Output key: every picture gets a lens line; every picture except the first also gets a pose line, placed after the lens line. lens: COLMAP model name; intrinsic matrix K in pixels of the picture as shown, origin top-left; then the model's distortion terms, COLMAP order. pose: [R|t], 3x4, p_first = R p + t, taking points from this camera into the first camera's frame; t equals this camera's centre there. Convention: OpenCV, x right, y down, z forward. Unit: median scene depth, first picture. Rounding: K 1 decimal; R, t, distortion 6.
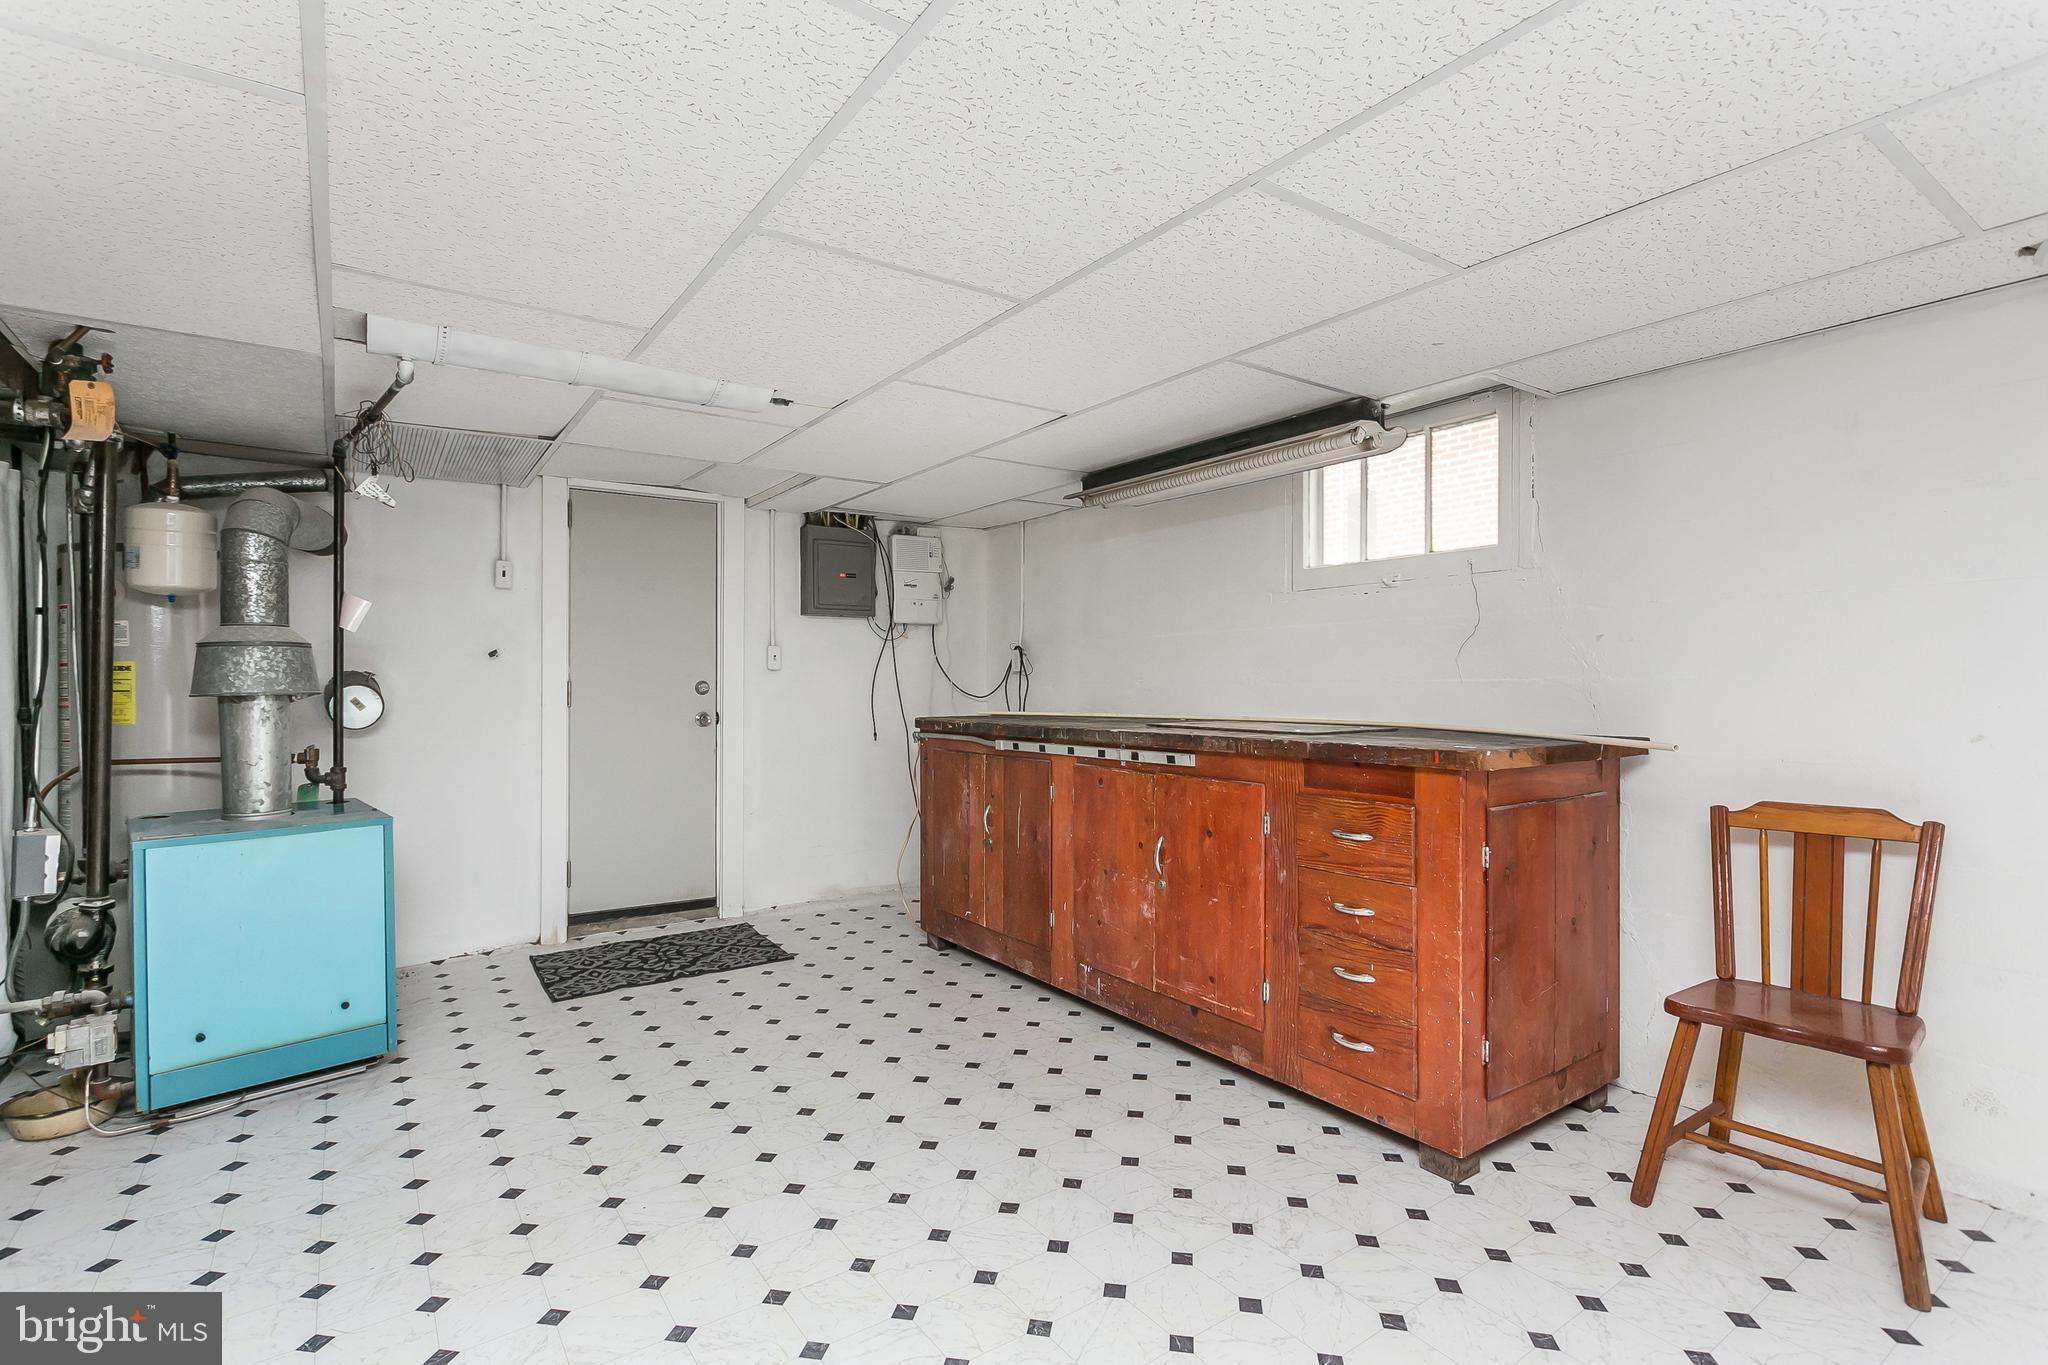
lens RADIAL K [[986.0, 0, 1033.3], [0, 986.0, 665.1], [0, 0, 1]] dist [0.005702, 0.000502]
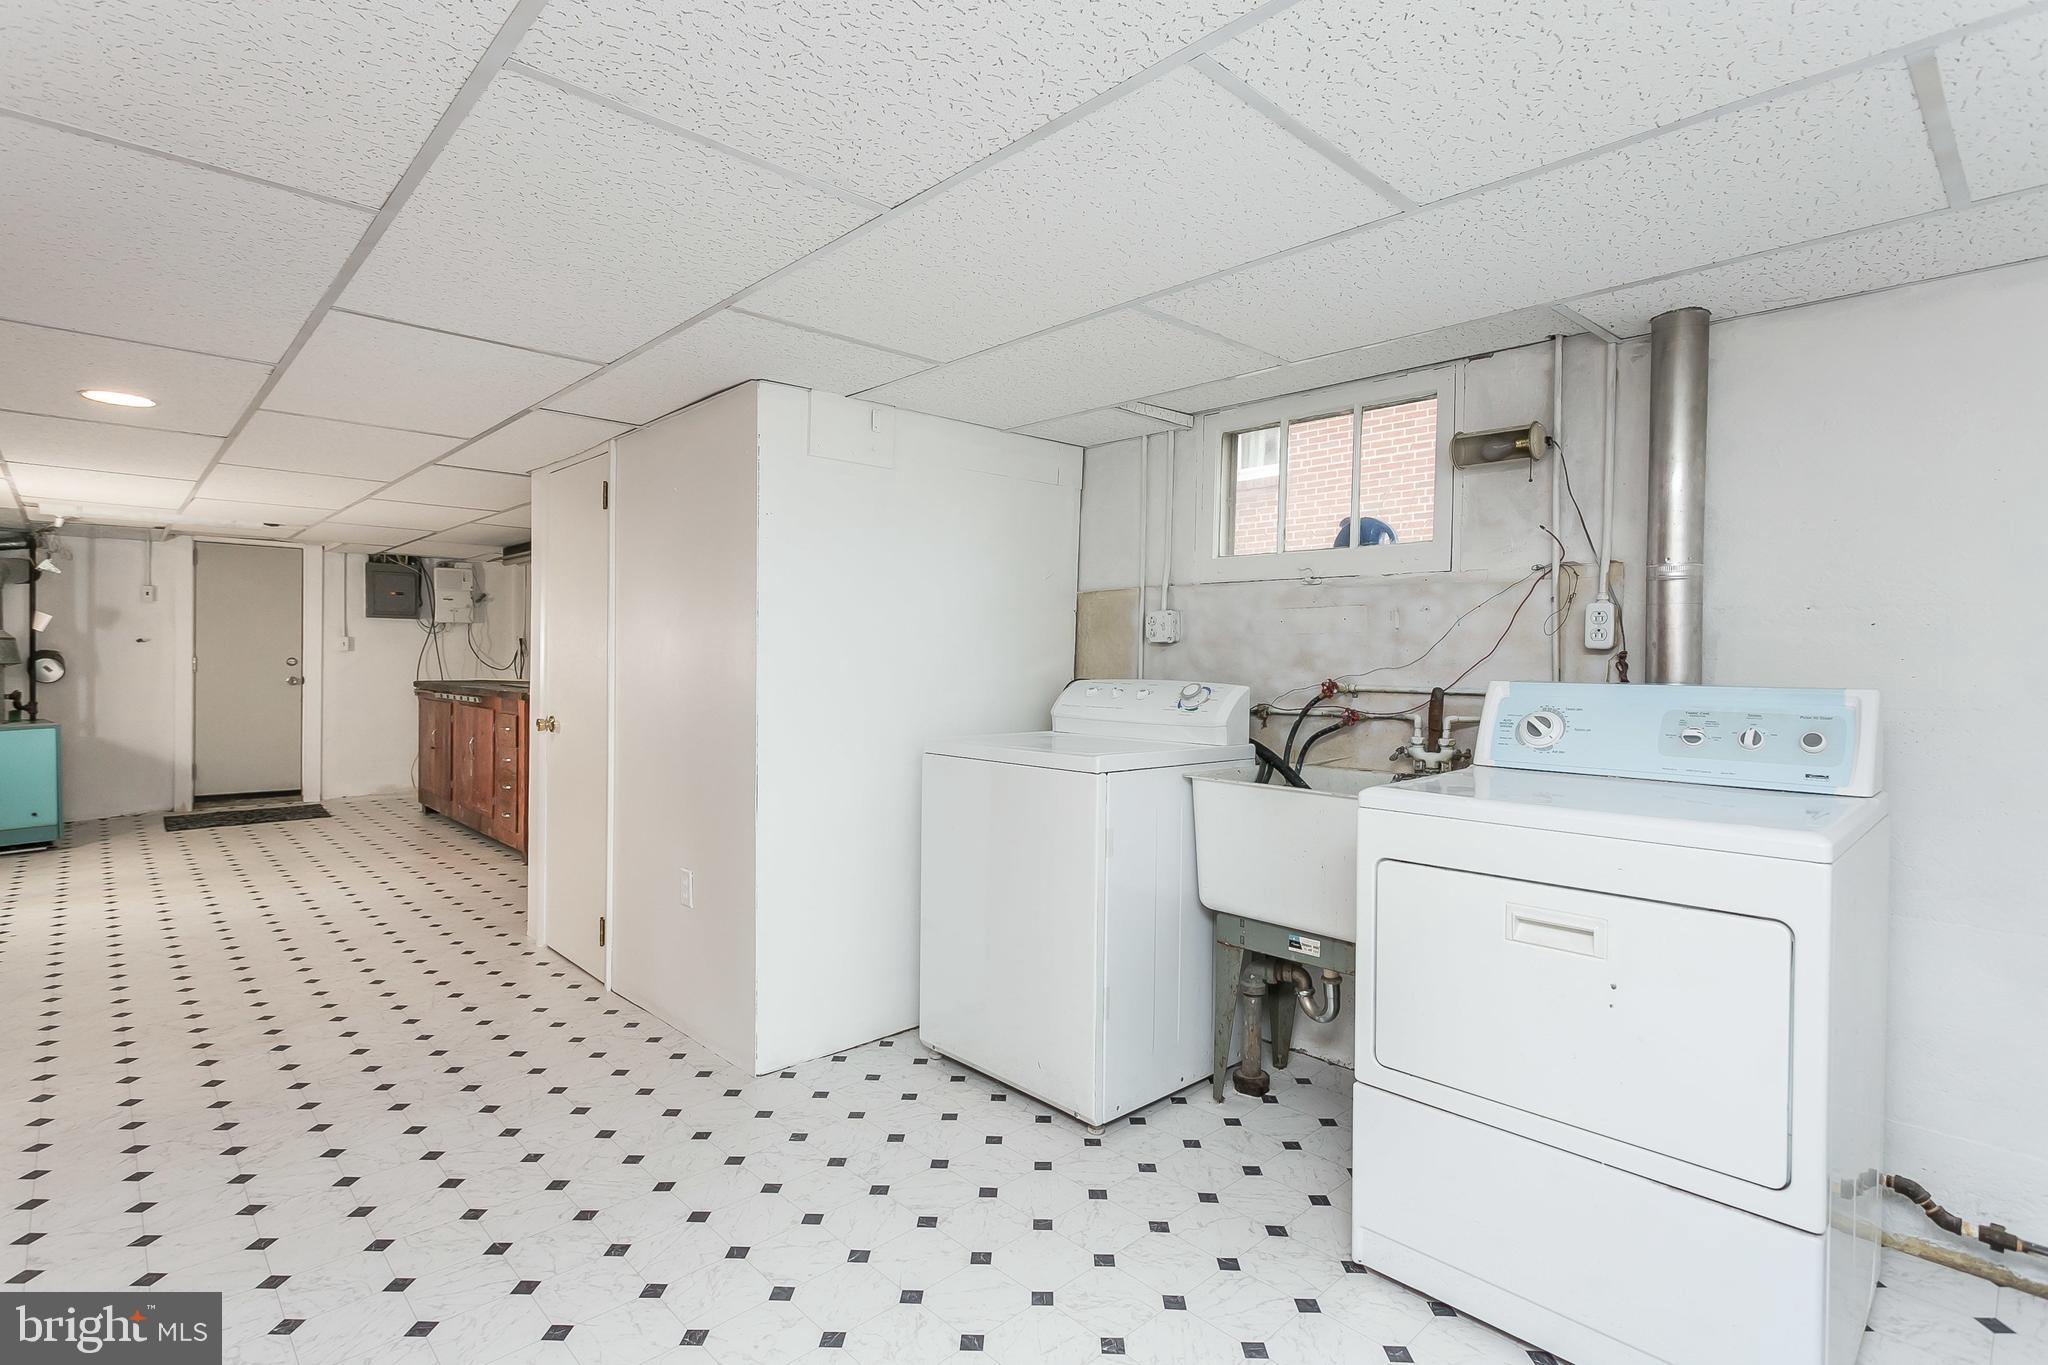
lens RADIAL K [[970.8, 0, 1011.5], [0, 970.8, 666.9], [0, 0, 1]] dist [0.001254, -0.000146]
pose [[0.987675, 0.011829, 0.156071, 0.626250], [-0.015819, 0.999578, 0.024346, -0.028567], [-0.155718, -0.026515, 0.987446, -0.824613]]
